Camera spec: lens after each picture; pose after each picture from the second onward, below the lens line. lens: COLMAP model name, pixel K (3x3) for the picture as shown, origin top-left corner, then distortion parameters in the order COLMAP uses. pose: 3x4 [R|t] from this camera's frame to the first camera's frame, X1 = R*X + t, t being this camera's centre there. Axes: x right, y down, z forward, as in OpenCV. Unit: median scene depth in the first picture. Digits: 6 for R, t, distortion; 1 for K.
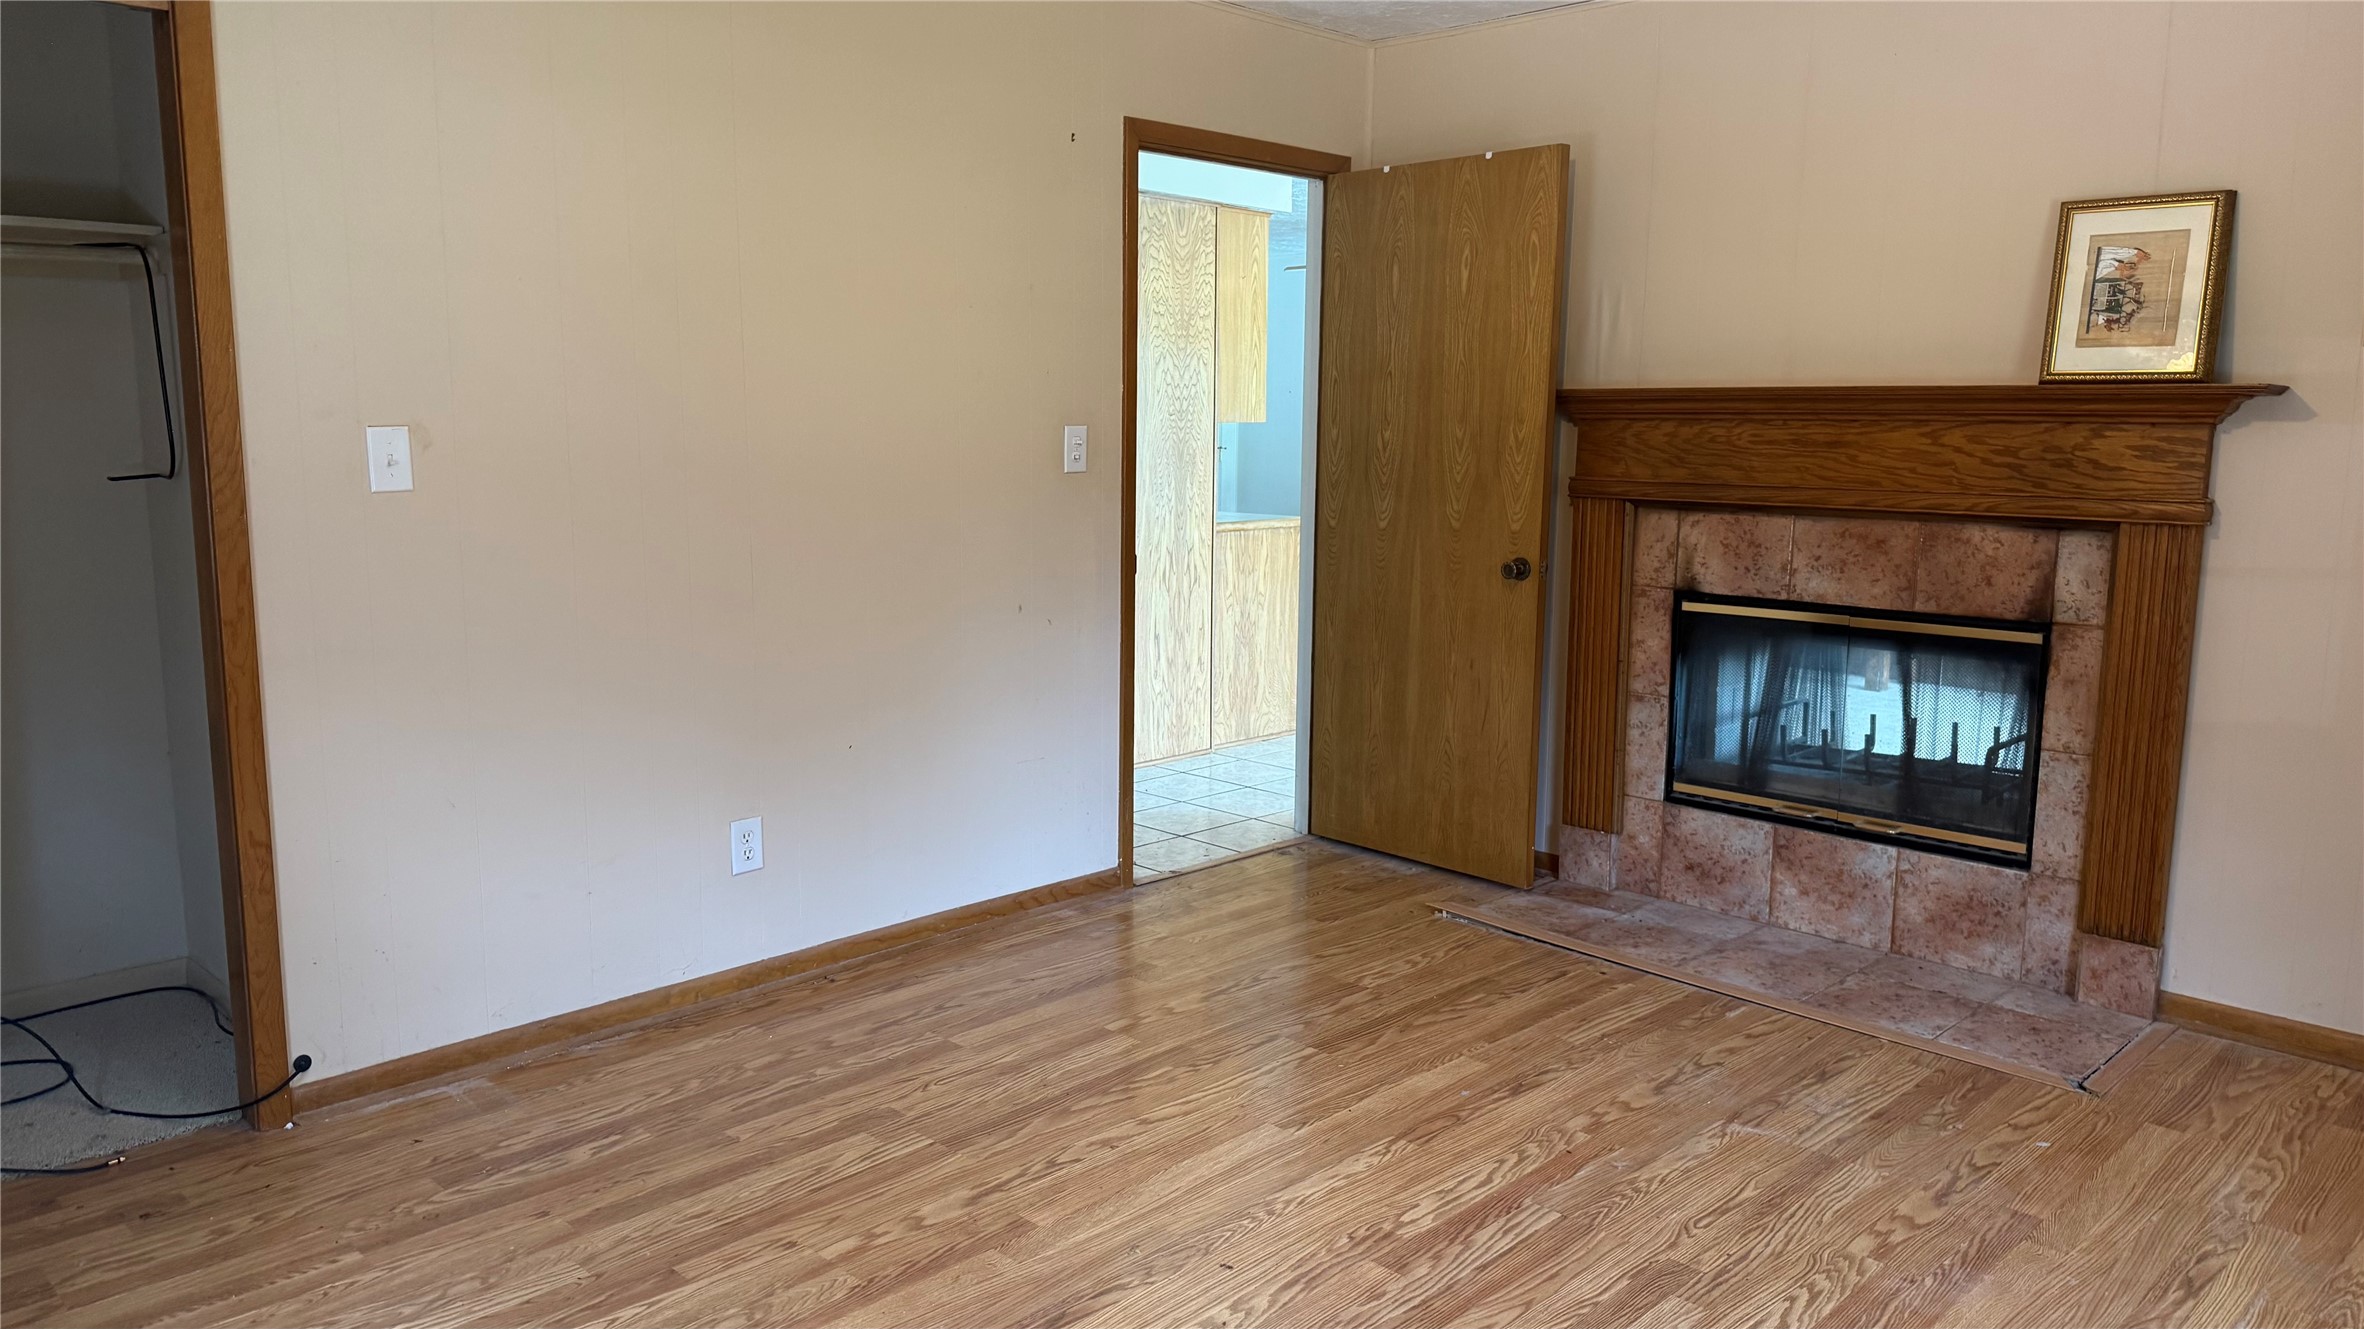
lens RADIAL K [[1657.6, 0, 1178.8], [0, 1657.6, 662.6], [0, 0, 1]] dist [-0.001729, 0.000689]
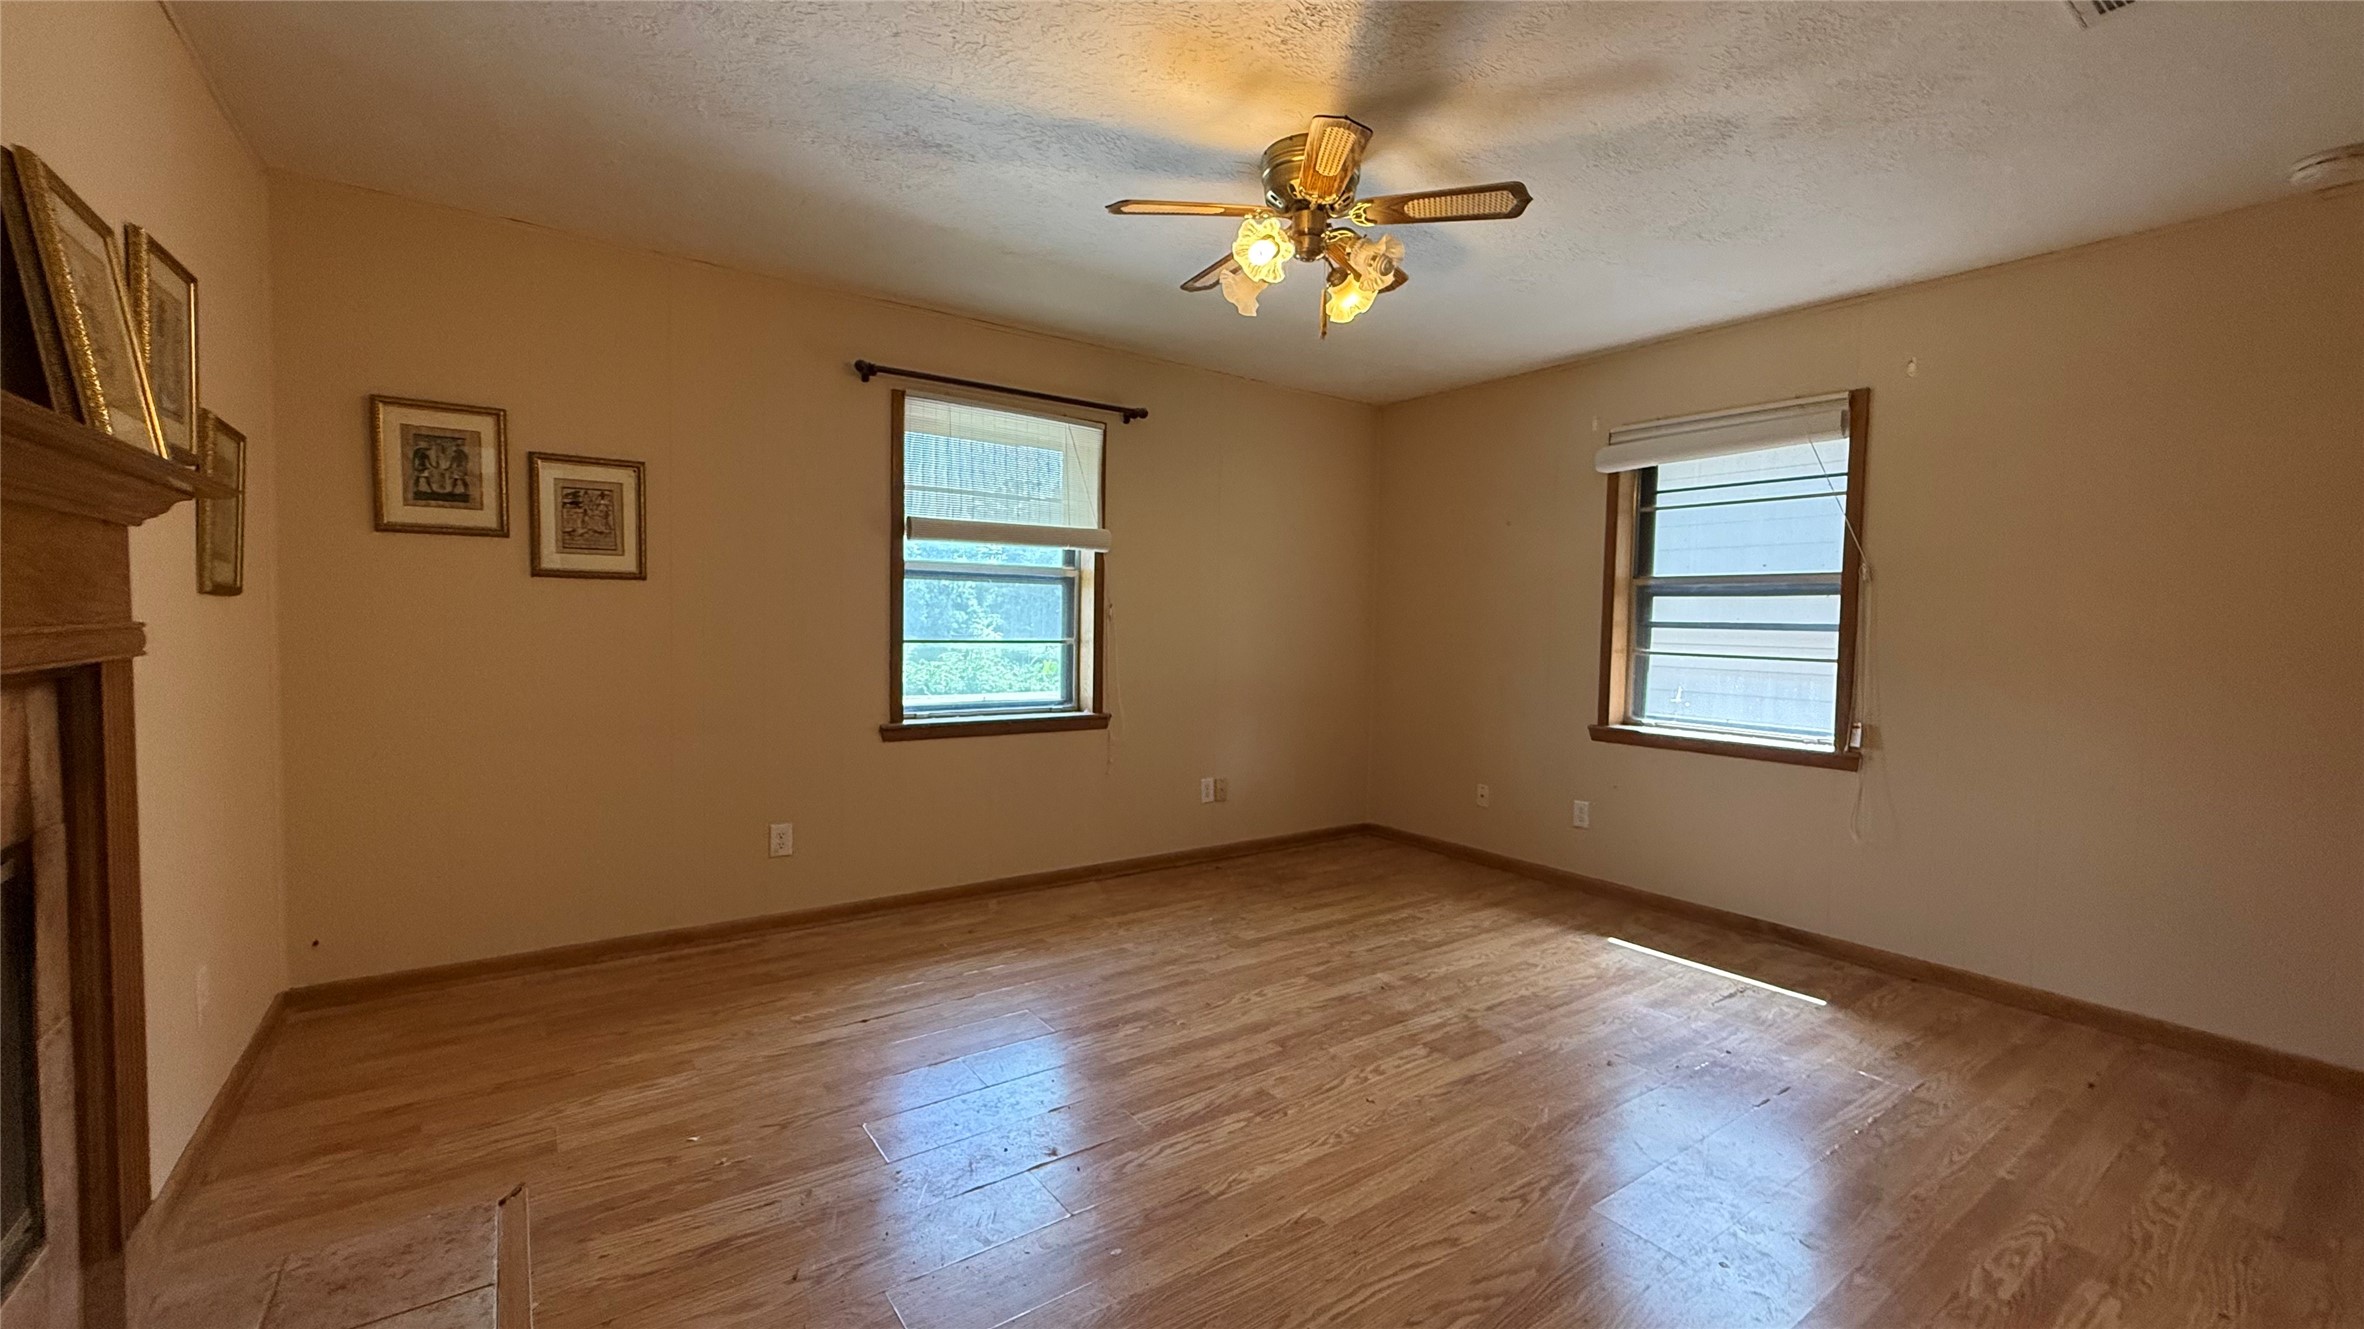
lens RADIAL K [[944.4, 0, 1183.0], [0, 944.4, 662.4], [0, 0, 1]] dist [0.001622, -0.000440]
pose [[-0.986182, -0.033736, 0.162195, 0.065846], [-0.001094, 0.980350, 0.197263, -0.203636], [-0.165663, 0.194359, -0.966840, 1.638008]]
